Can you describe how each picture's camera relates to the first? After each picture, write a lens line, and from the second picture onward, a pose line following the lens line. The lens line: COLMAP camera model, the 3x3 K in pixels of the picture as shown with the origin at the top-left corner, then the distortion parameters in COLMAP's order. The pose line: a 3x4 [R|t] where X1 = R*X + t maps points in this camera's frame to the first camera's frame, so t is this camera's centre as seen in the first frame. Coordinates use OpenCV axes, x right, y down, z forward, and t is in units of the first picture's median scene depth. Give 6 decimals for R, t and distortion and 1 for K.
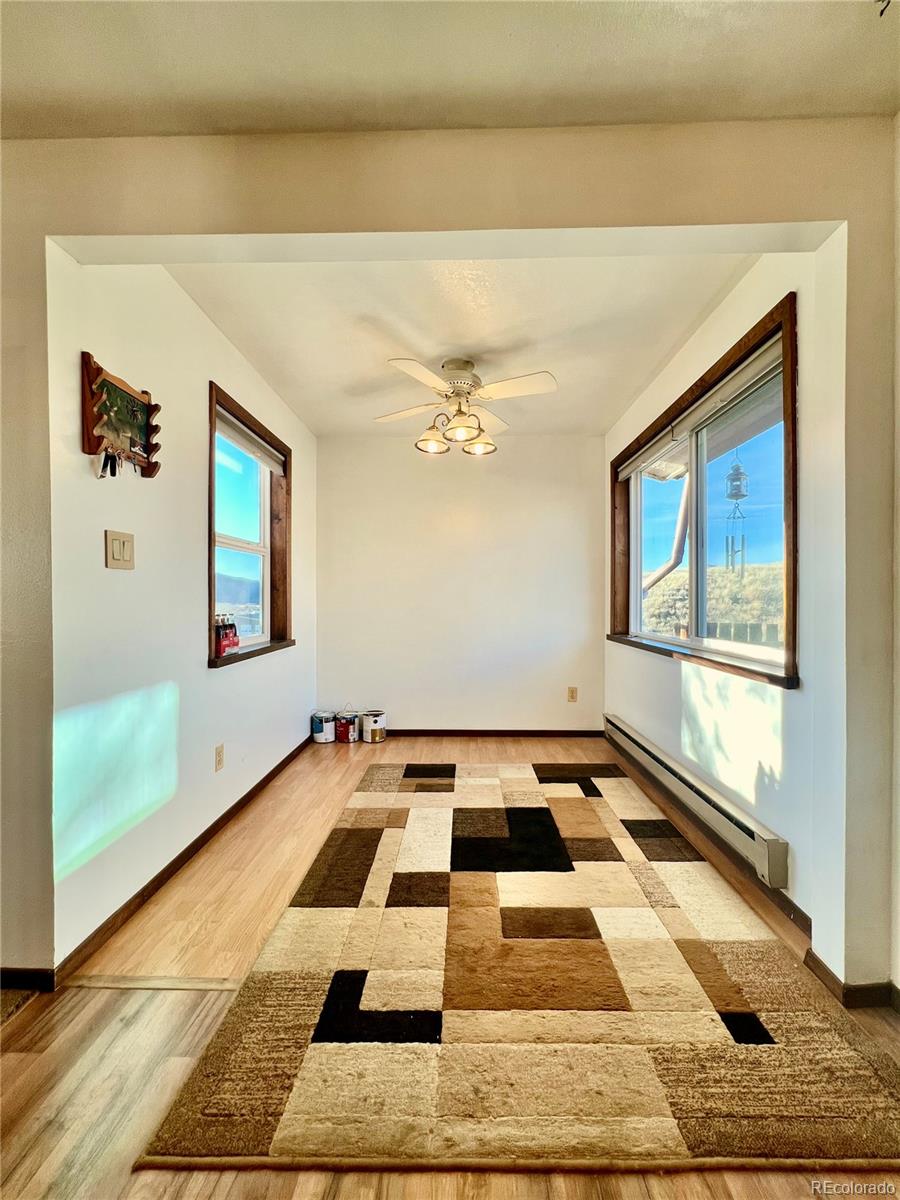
lens RADIAL K [[482.5, 0, 455.3], [0, 482.5, 601.0], [0, 0, 1]] dist [0.000503, 0.000007]
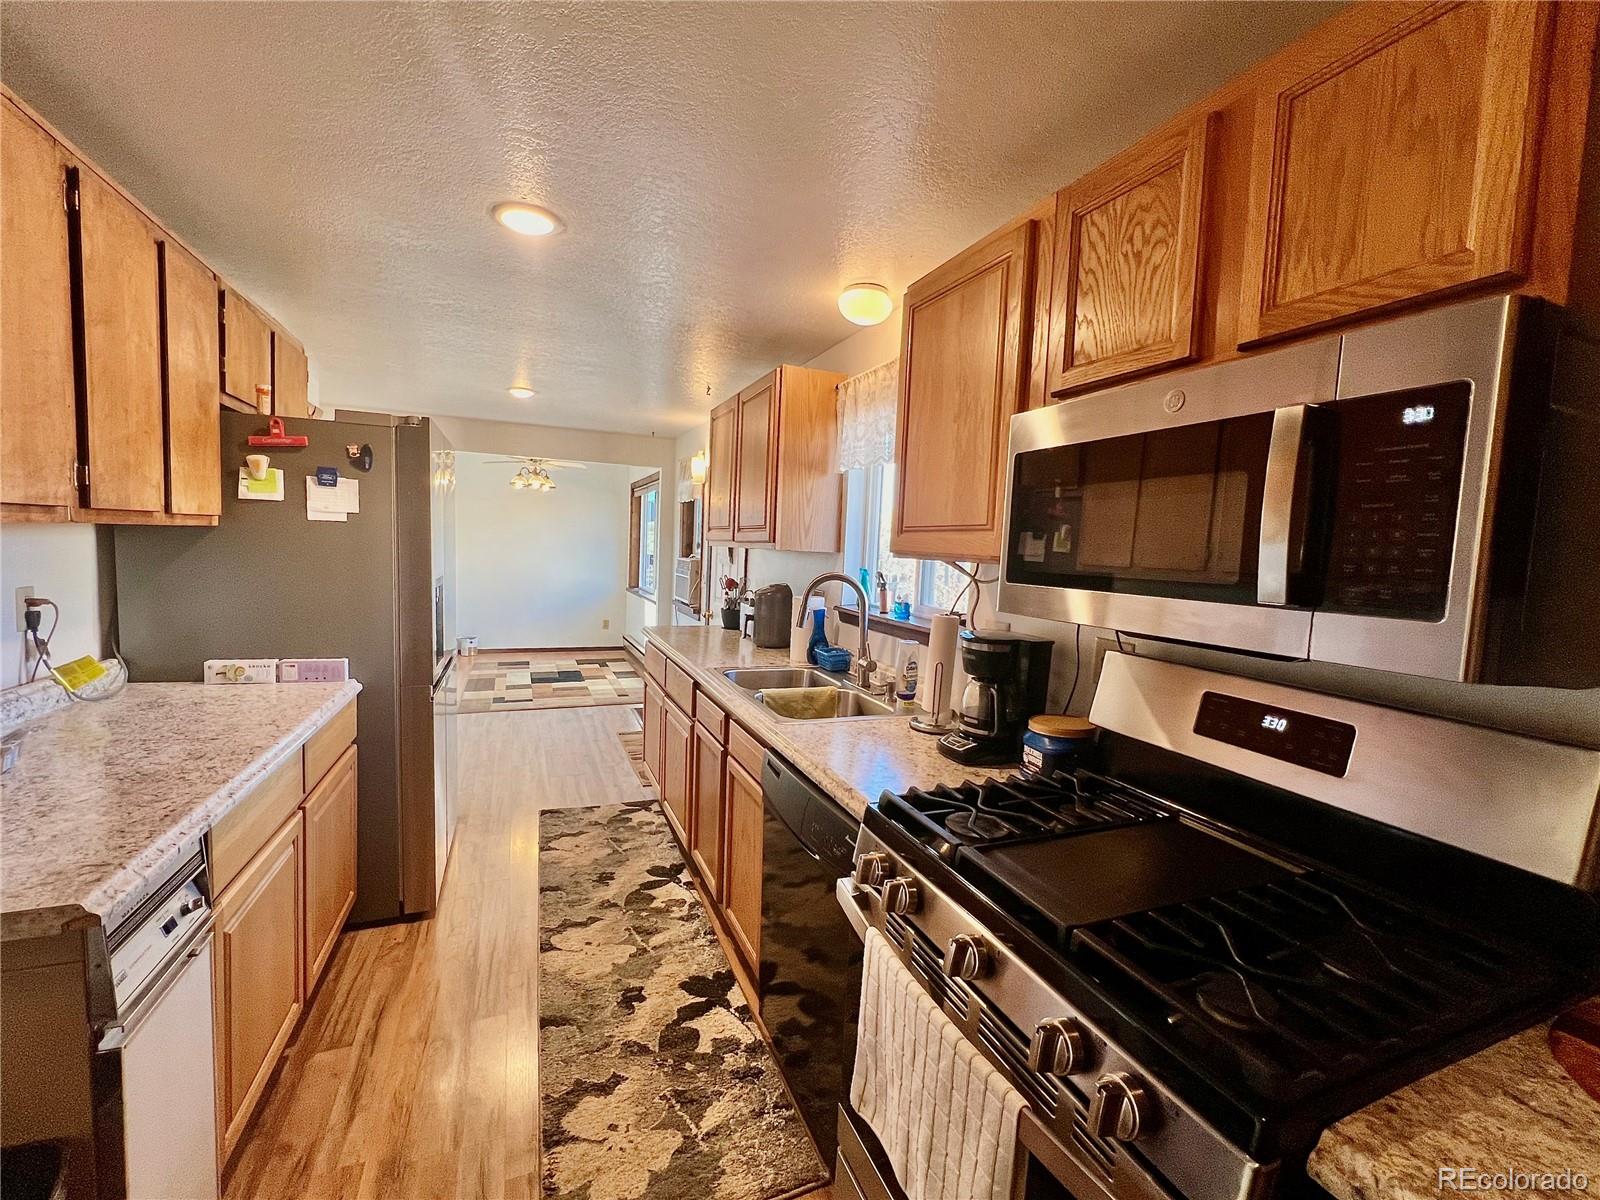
lens RADIAL K [[643.3, 0, 799.3], [0, 643.3, 597.5], [0, 0, 1]] dist [0.000503, 0.000007]
pose [[0.910430, 0.007922, 0.413588, -0.064708], [-0.041551, 0.996511, 0.072378, -0.086220], [-0.411572, -0.083080, 0.907583, -1.308493]]
